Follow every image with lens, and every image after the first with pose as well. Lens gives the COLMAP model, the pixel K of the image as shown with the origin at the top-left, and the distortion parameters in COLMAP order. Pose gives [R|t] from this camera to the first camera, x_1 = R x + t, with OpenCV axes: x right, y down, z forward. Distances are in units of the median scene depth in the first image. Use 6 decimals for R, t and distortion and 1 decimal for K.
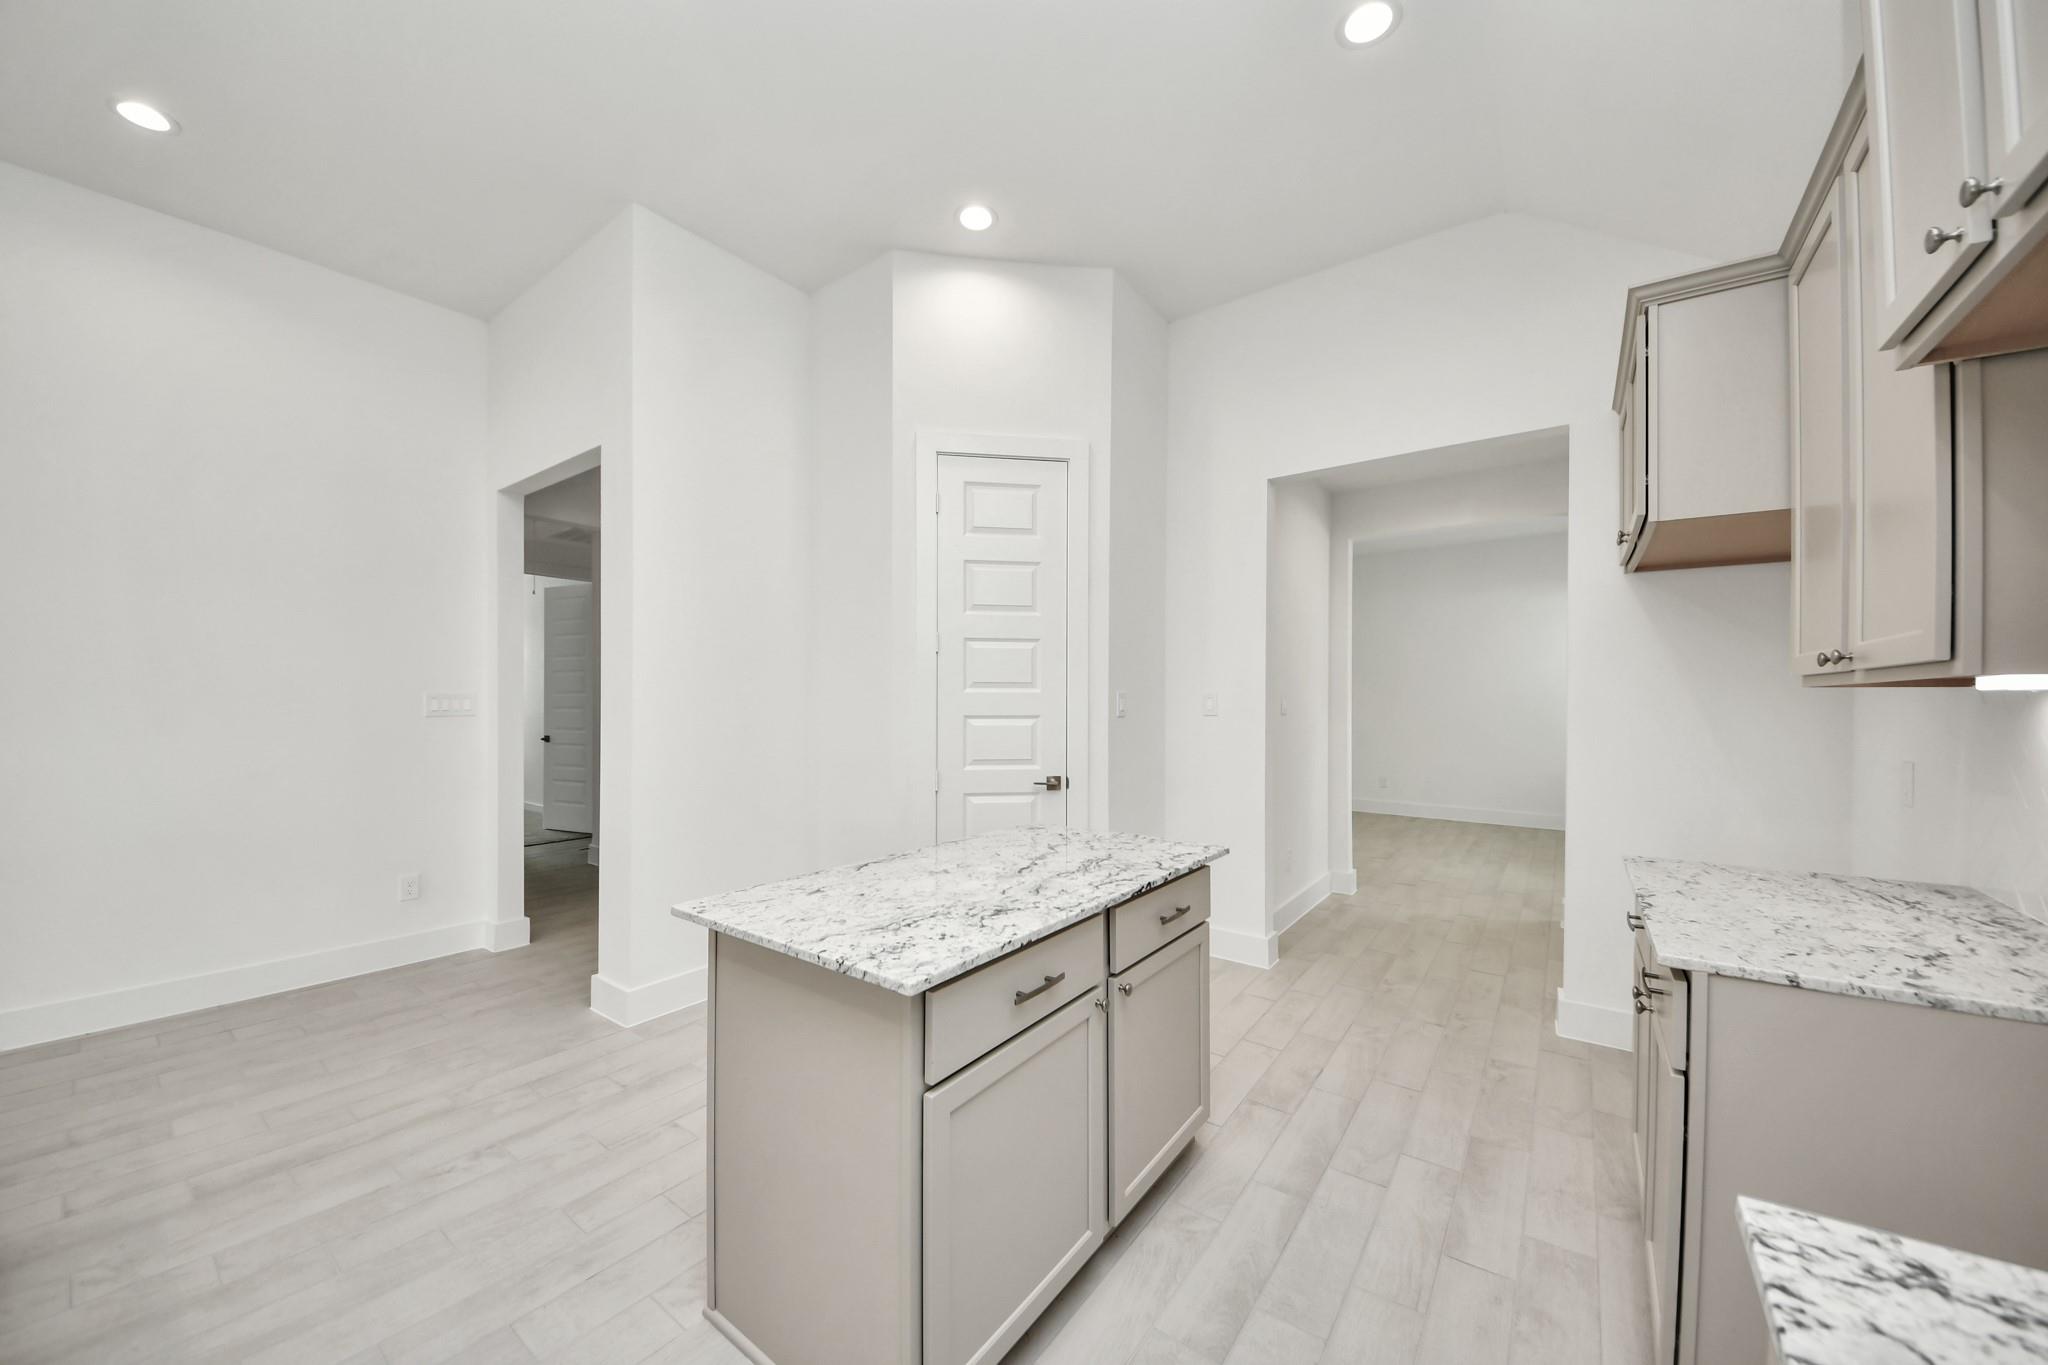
lens RADIAL K [[731.7, 0, 1031.1], [0, 731.7, 699.5], [0, 0, 1]] dist [0.000795, -0.000120]
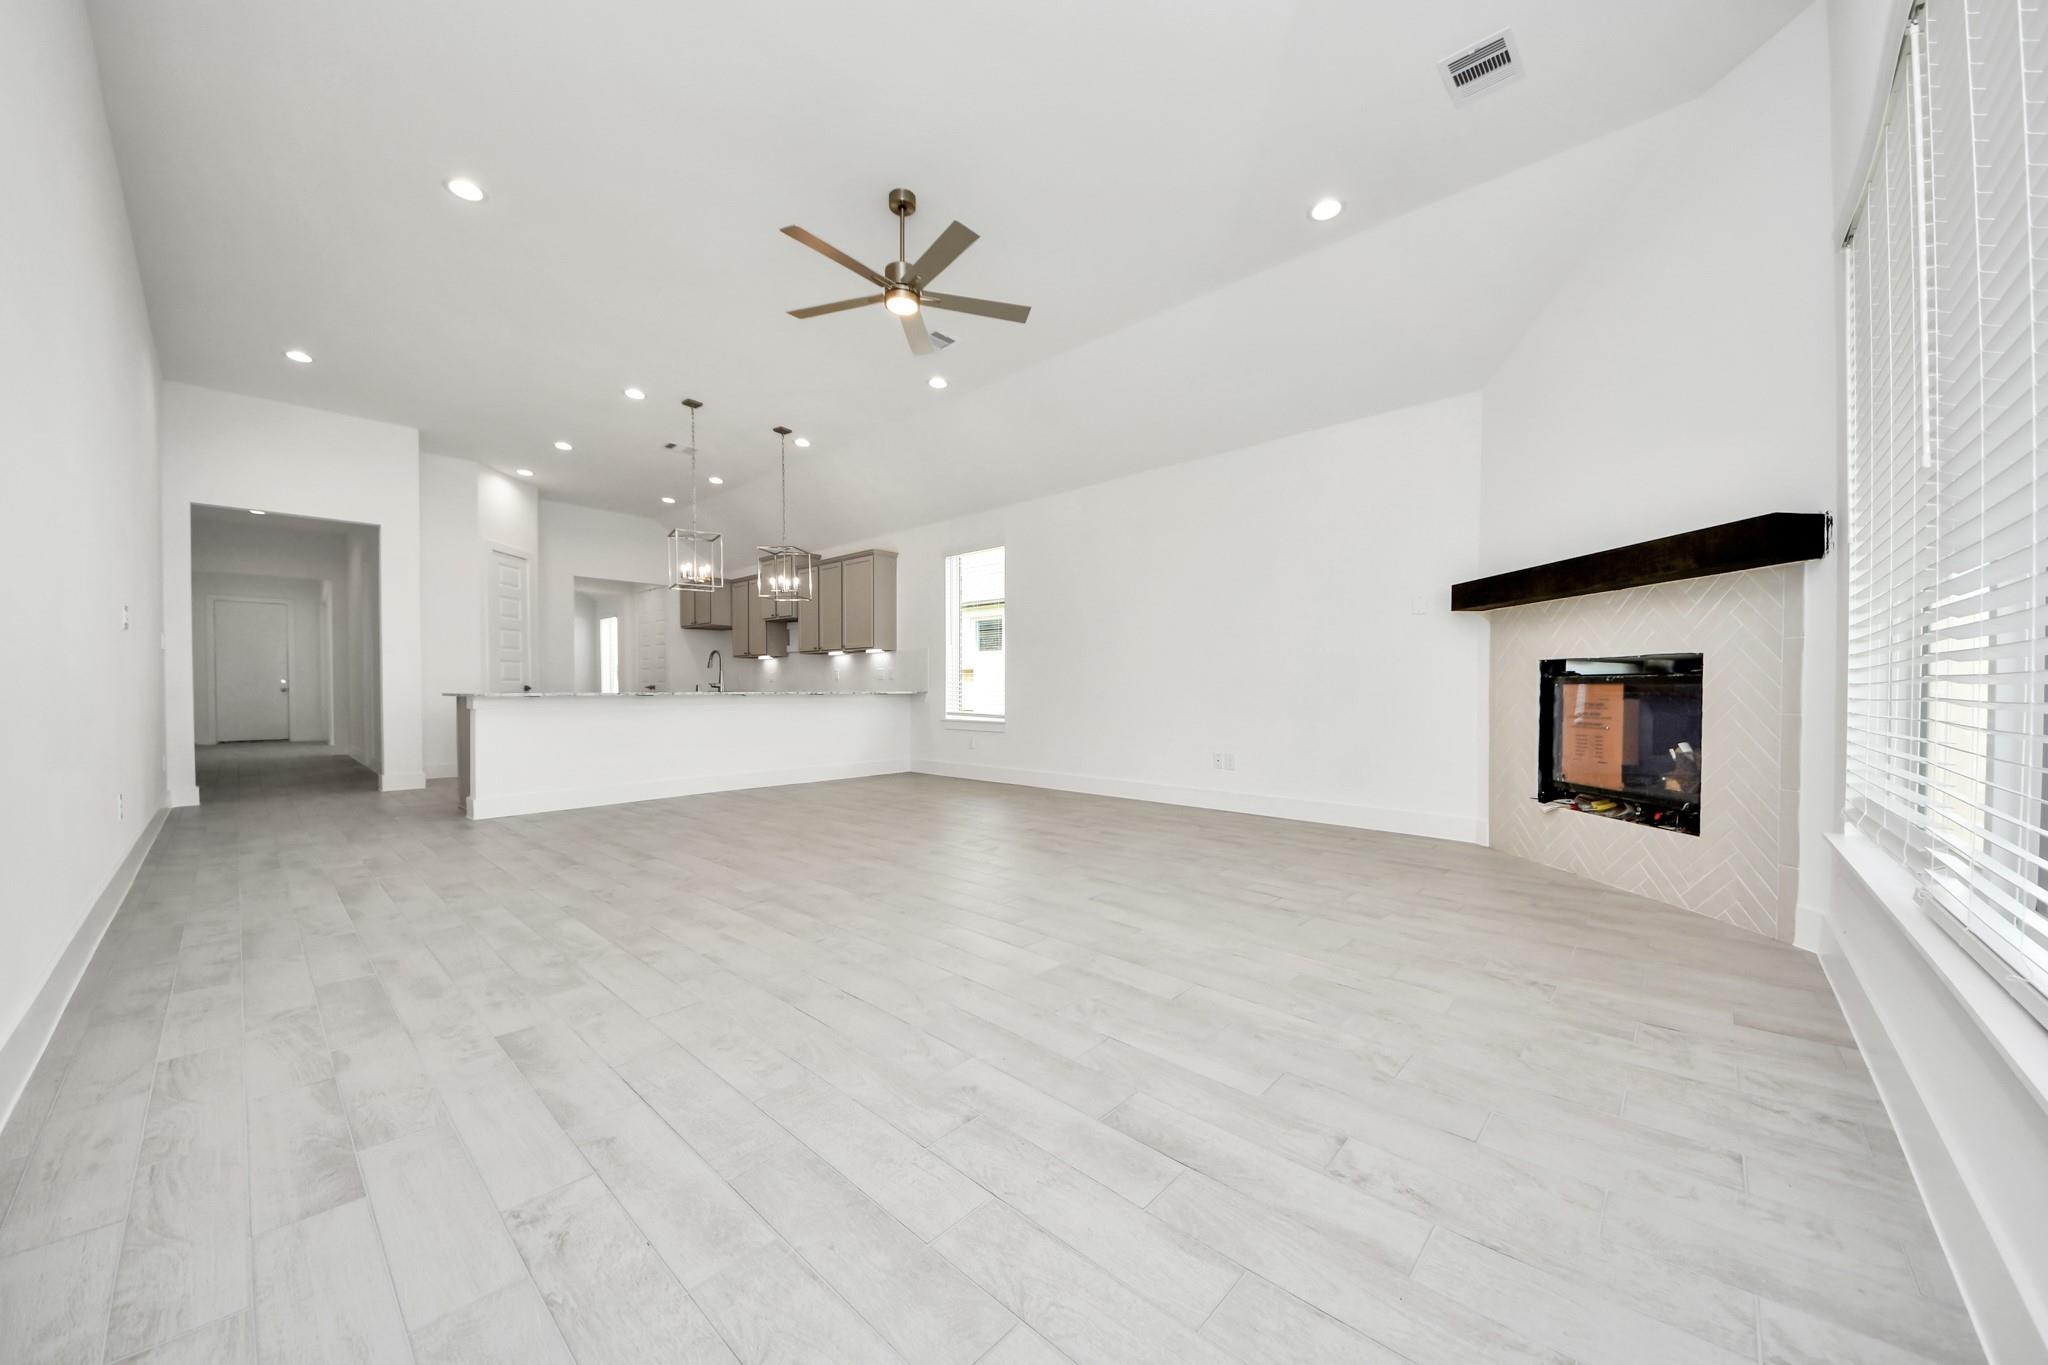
lens RADIAL K [[739.5, 0, 1044.2], [0, 739.5, 694.8], [0, 0, 1]] dist [0.001174, 0.000003]
pose [[0.100053, -0.009887, 0.994933, -4.310385], [0.000897, 0.999951, 0.009847, 0.208545], [-0.994982, -0.000093, 0.100057, -1.912134]]
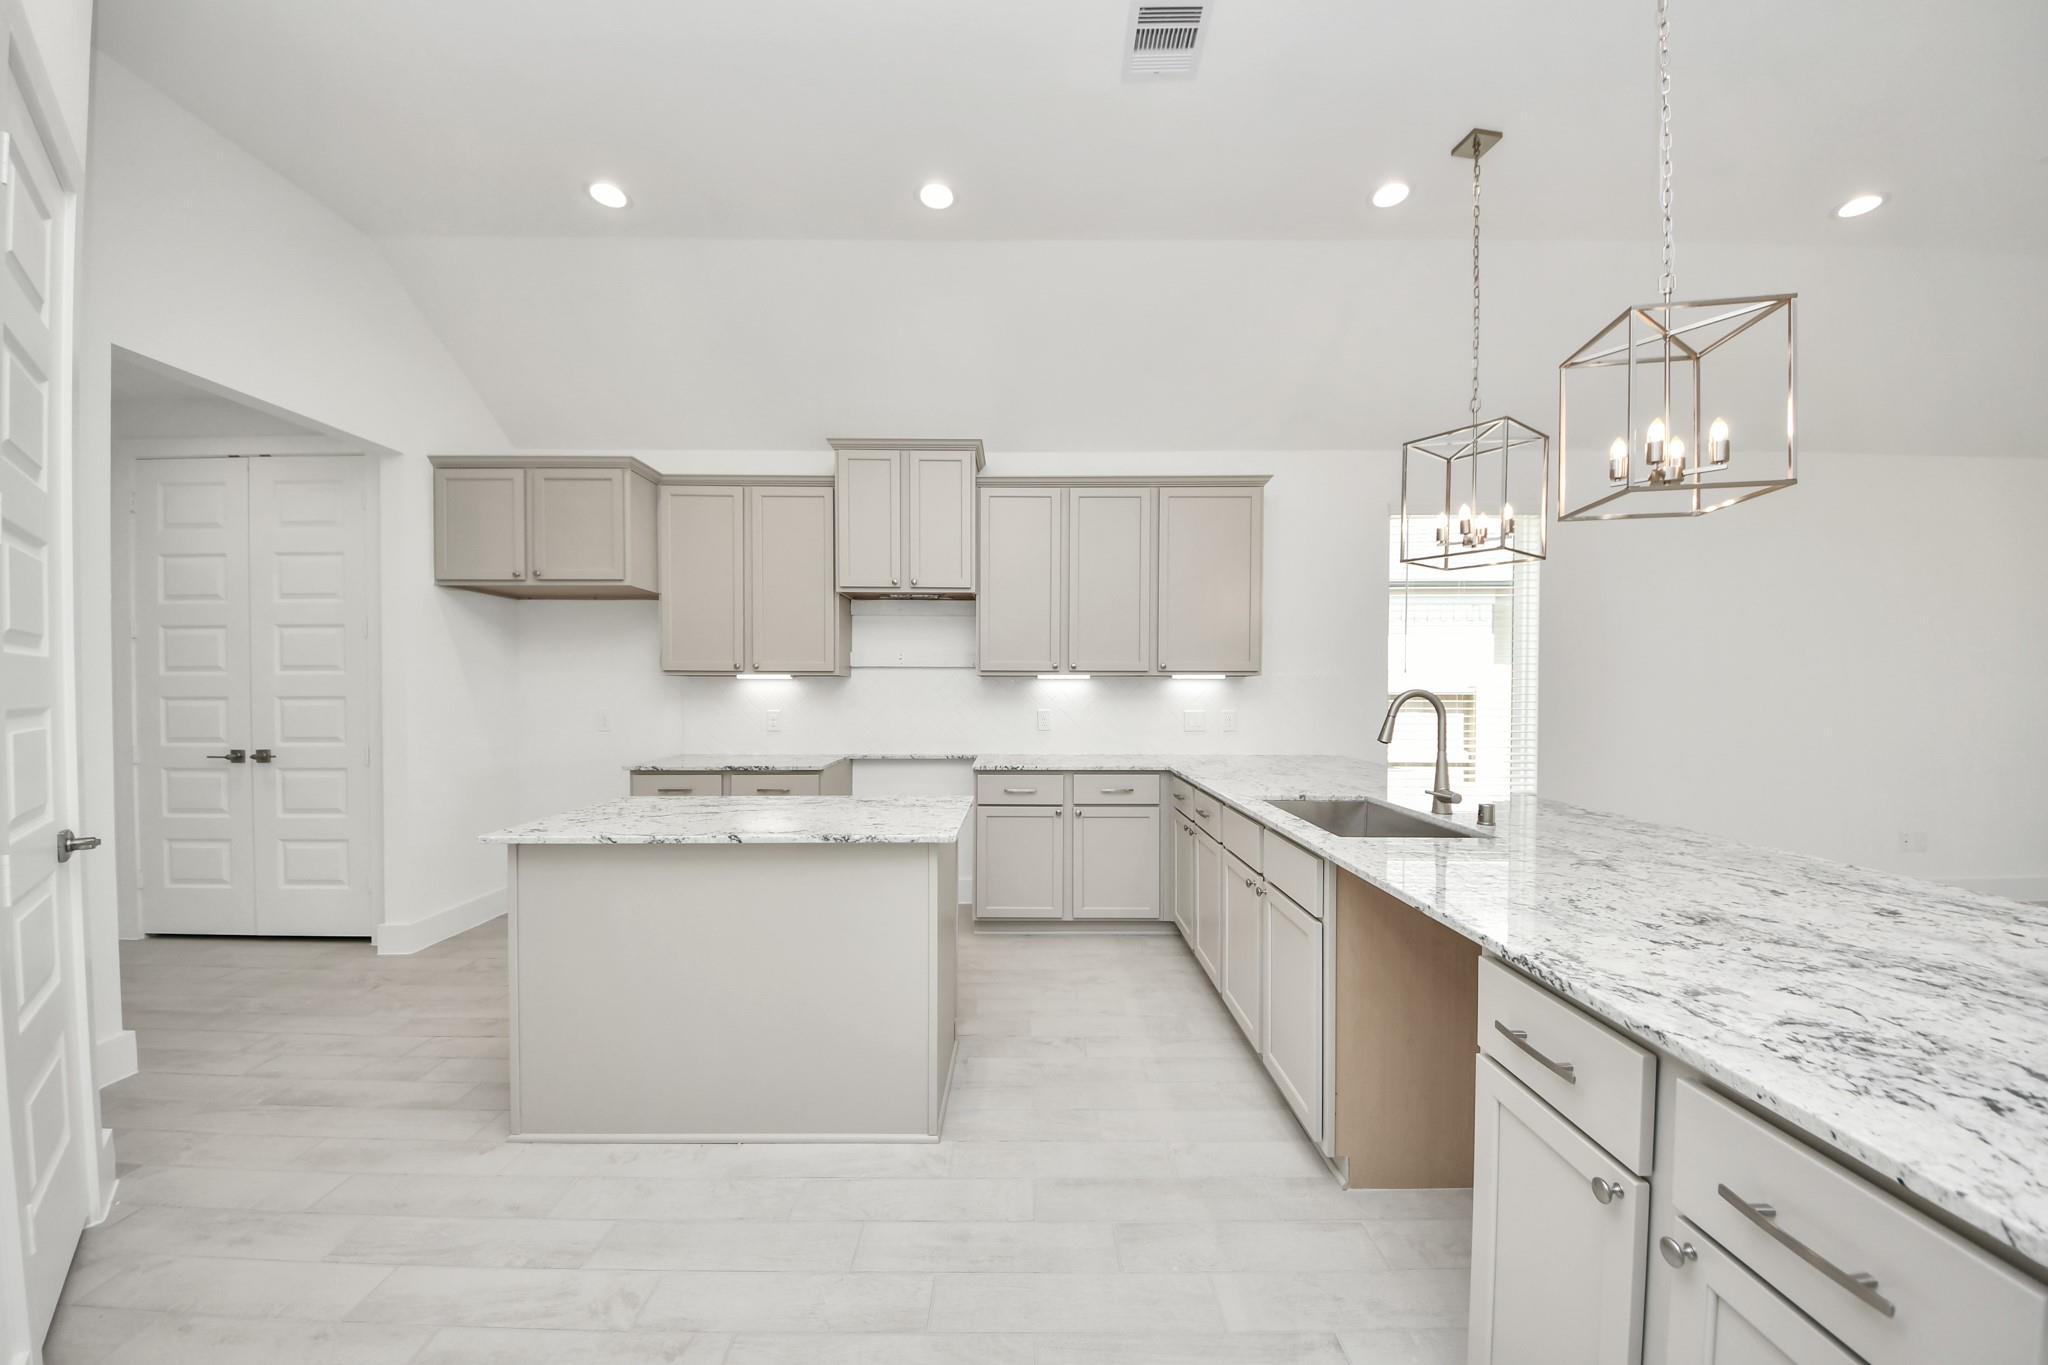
lens RADIAL K [[720.1, 0, 1056.3], [0, 720.1, 700.2], [0, 0, 1]] dist [0.000030, -0.000030]
pose [[-0.614524, -0.016974, 0.788716, -1.378234], [-0.001422, 0.999791, 0.020409, 0.009809], [-0.788897, 0.011421, -0.614419, 1.387798]]
